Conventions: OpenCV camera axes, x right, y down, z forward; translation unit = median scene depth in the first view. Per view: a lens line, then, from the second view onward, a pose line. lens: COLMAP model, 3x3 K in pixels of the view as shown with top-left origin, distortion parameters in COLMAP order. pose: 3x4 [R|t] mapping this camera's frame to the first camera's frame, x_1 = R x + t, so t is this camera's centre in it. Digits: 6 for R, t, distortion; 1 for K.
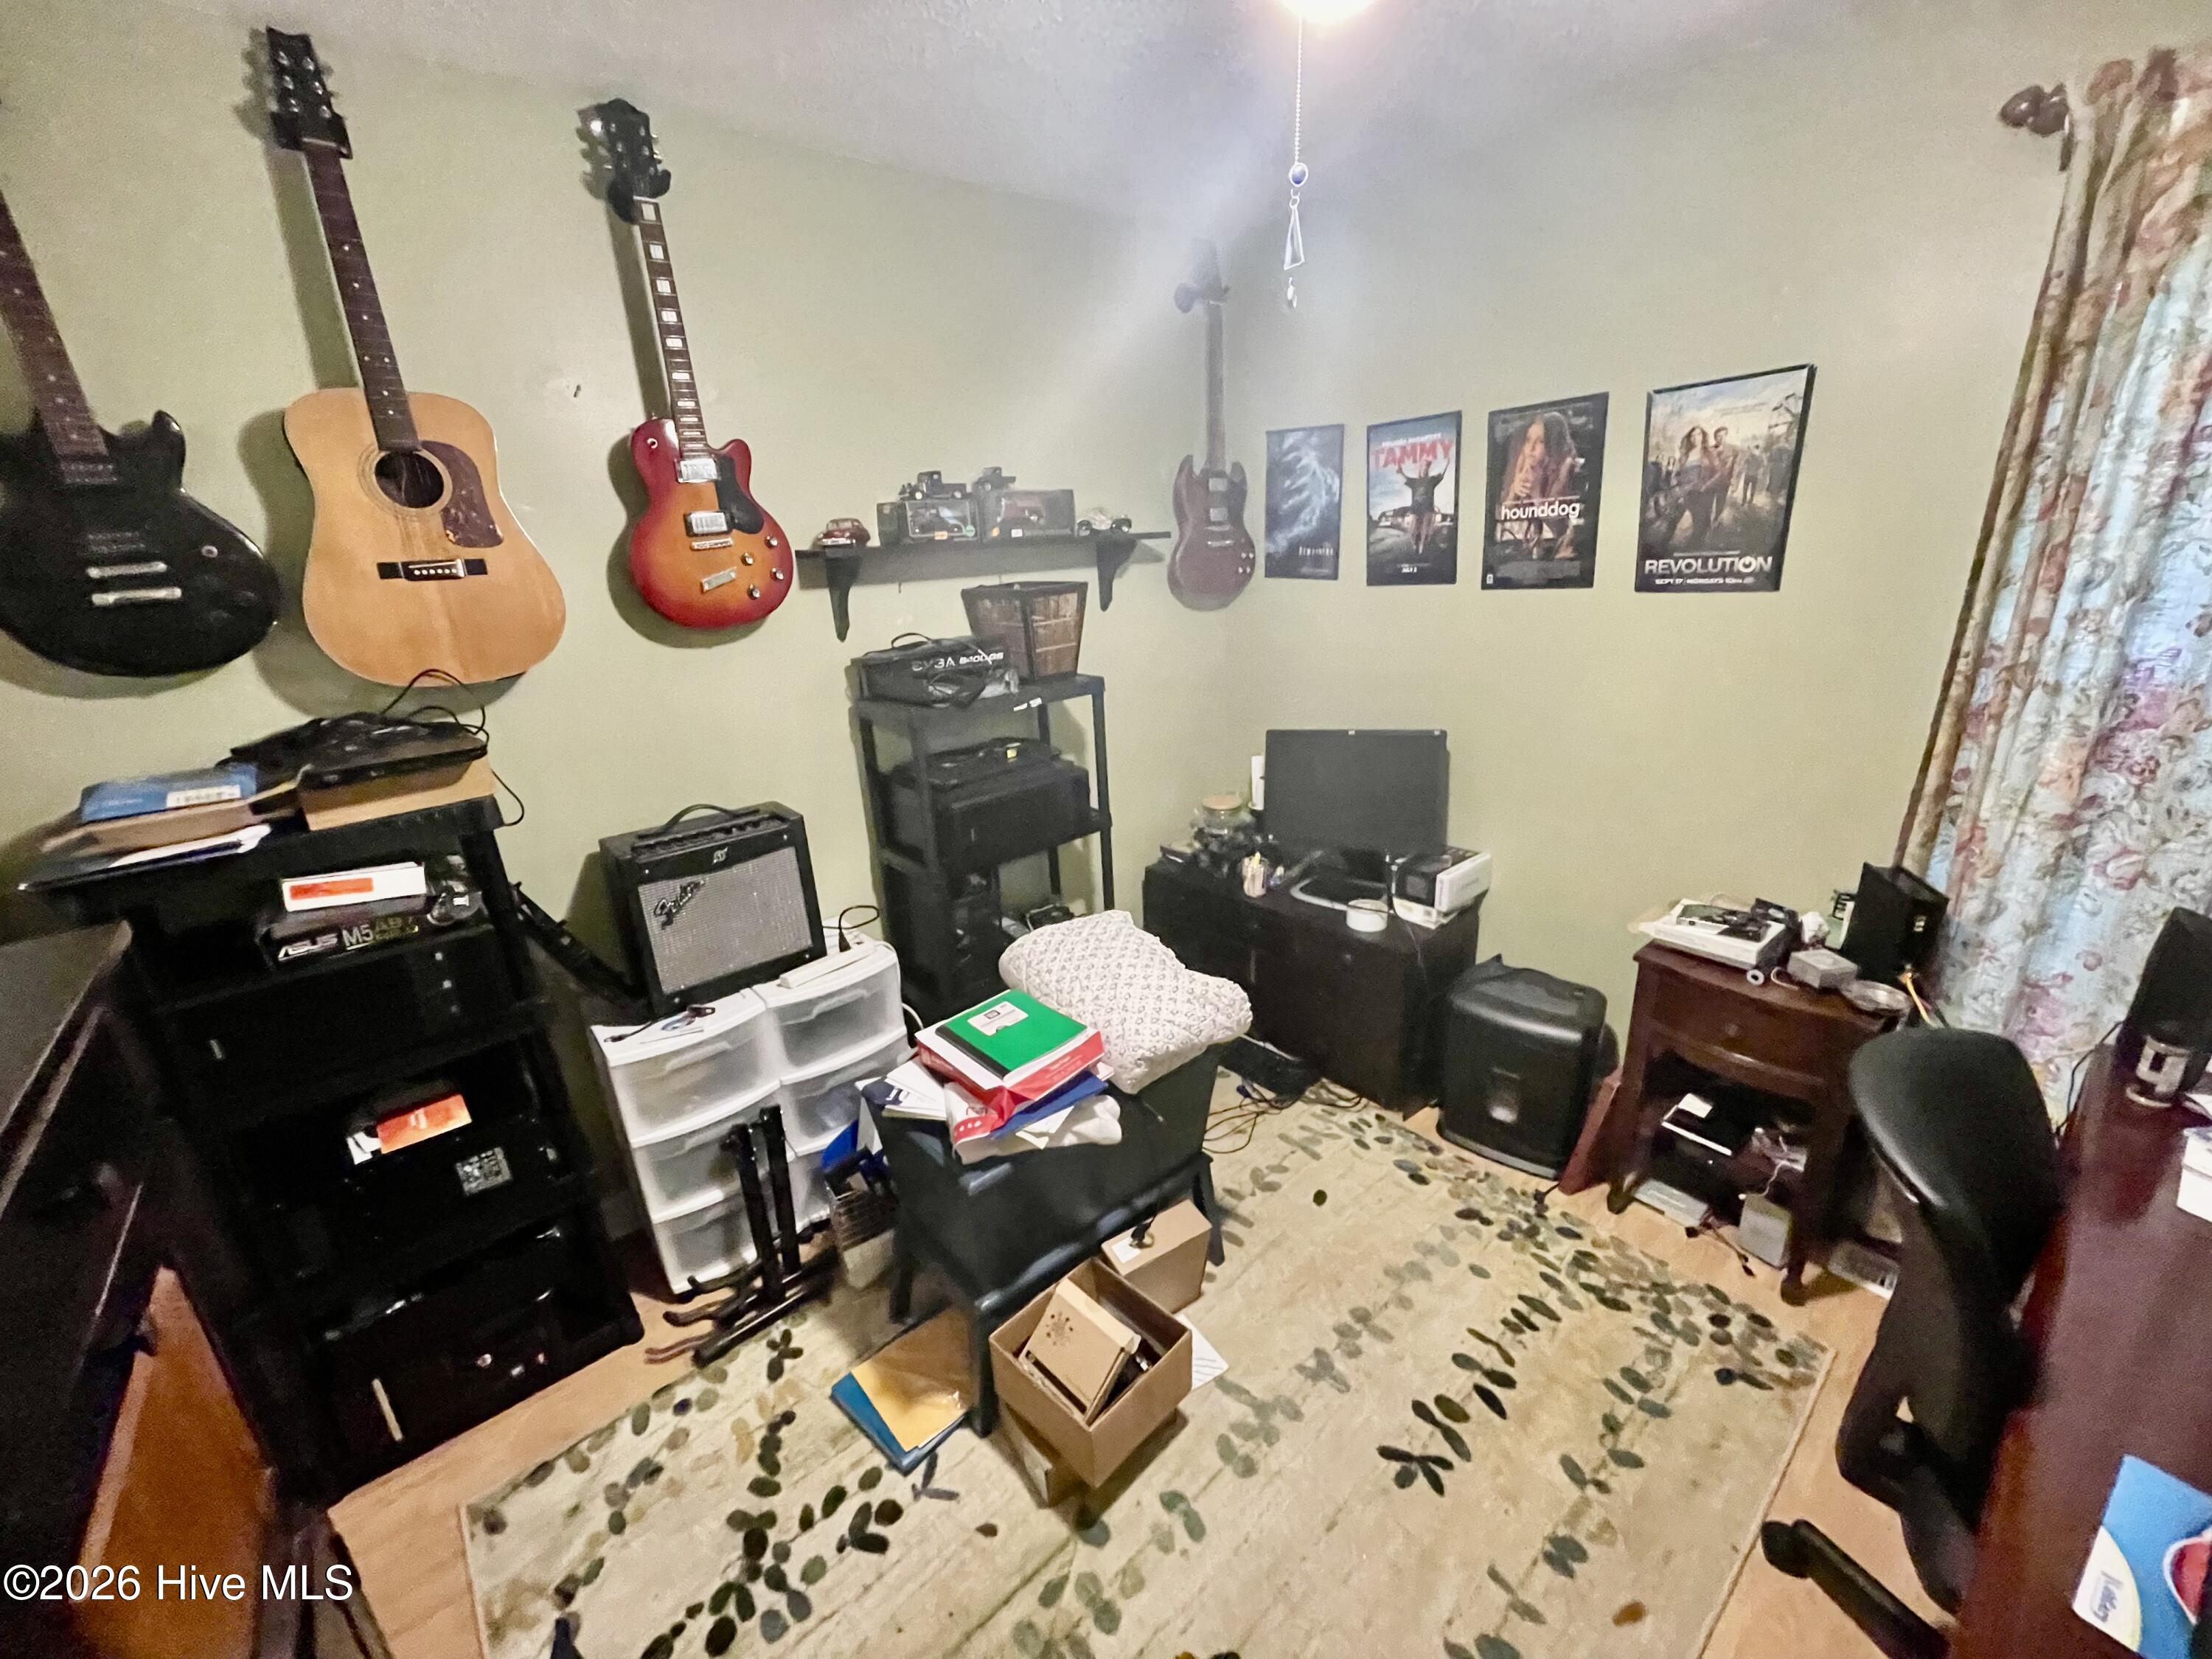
lens RADIAL K [[887.1, 0, 1102.1], [0, 887.1, 825.5], [0, 0, 1]] dist [0.000523, -0.000016]
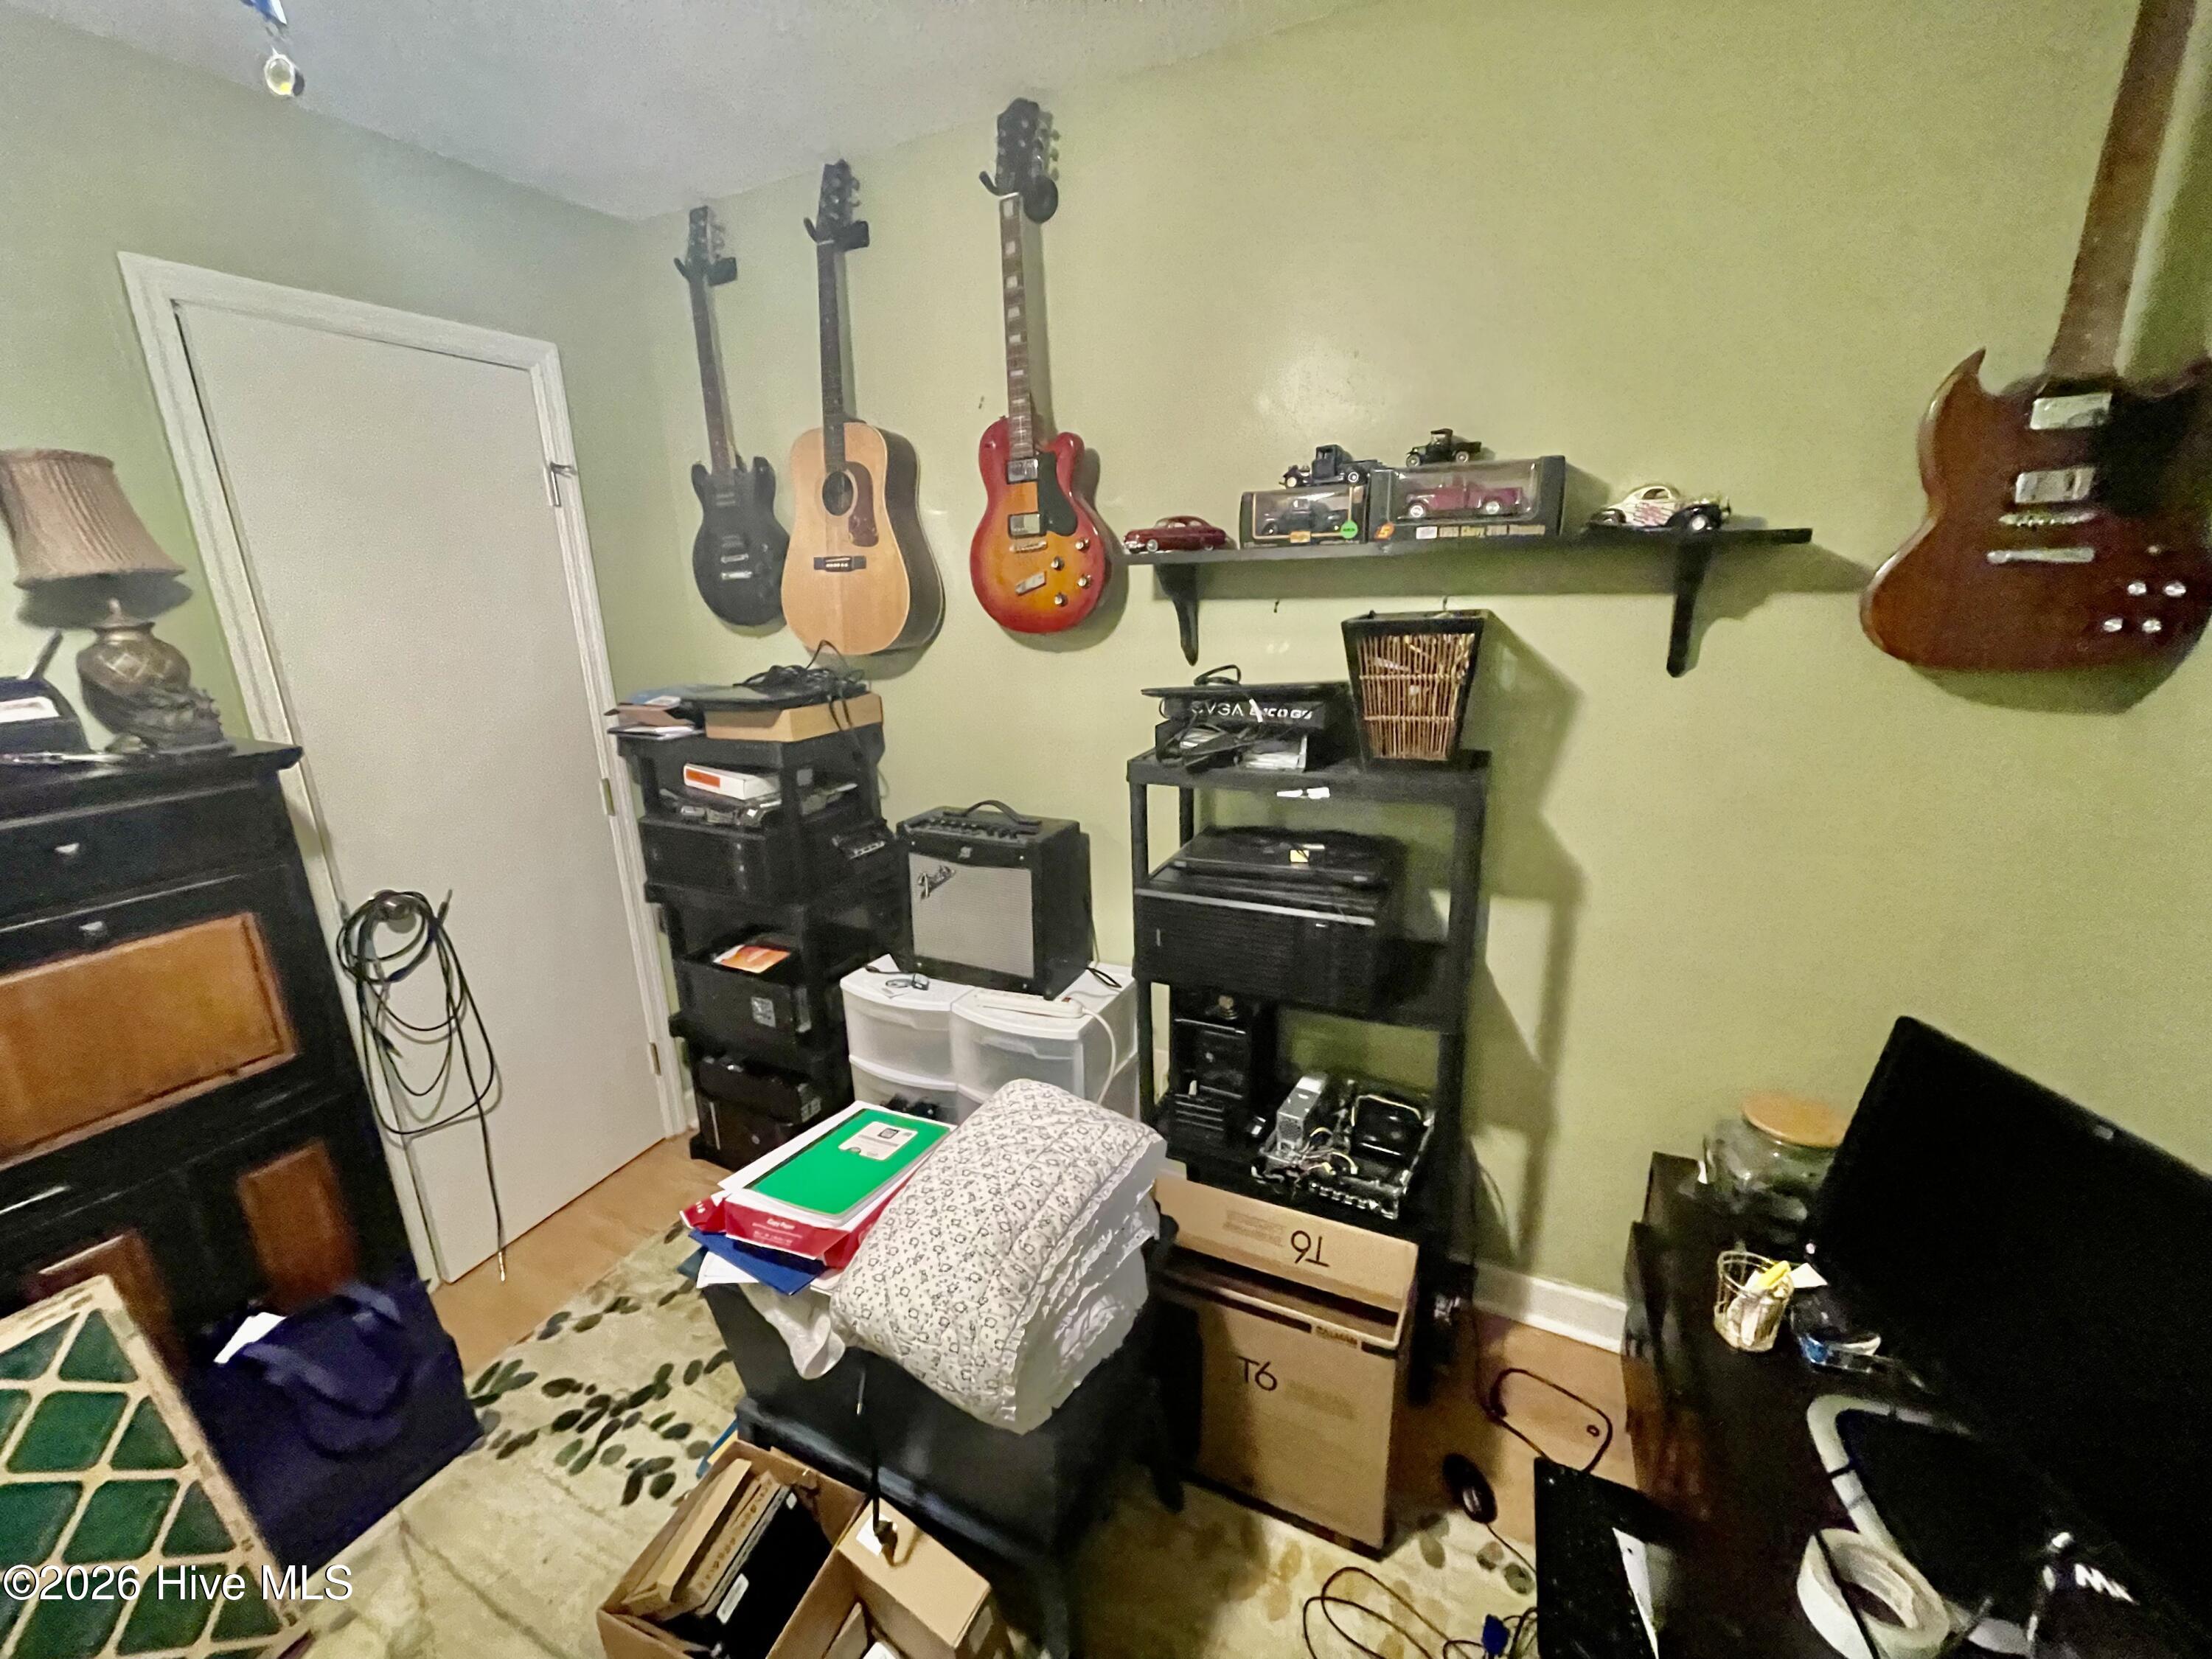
lens RADIAL K [[891.9, 0, 1101.3], [0, 891.9, 826.4], [0, 0, 1]] dist [0.000481, -0.002906]
pose [[0.402730, 0.286680, -0.869266, 0.525103], [-0.281042, 0.942542, 0.180640, -0.227876], [0.871105, 0.171551, 0.460159, 0.676874]]
